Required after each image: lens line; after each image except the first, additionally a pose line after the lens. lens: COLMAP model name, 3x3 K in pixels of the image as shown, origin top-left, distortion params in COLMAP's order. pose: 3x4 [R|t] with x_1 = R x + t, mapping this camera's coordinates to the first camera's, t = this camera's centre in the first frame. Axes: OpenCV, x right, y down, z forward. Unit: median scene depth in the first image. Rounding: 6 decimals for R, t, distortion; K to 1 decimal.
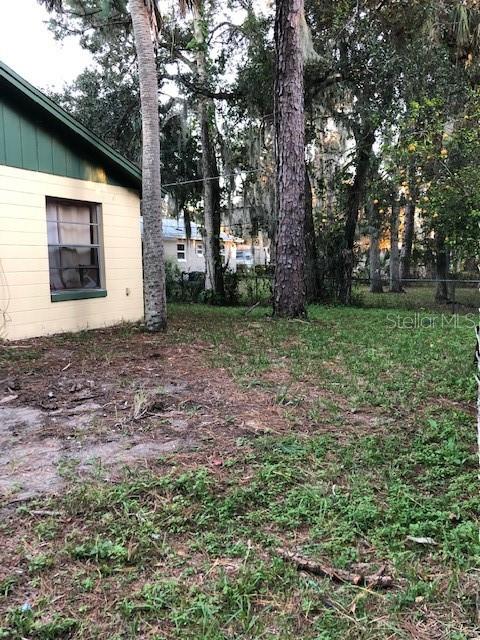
lens RADIAL K [[522.2, 0, 240.8], [0, 522.2, 321.7], [0, 0, 1]] dist [0.025852, -0.021624]
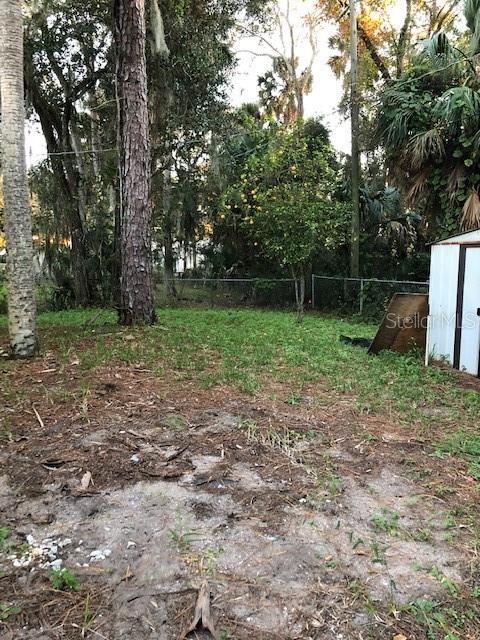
lens RADIAL K [[522.2, 0, 240.5], [0, 522.2, 318.1], [0, 0, 1]] dist [0.025852, -0.021624]
pose [[0.767757, -0.067063, 0.637221, -0.414878], [0.064092, 0.997558, 0.027764, -0.039286], [-0.637527, 0.019525, 0.770181, 0.203634]]
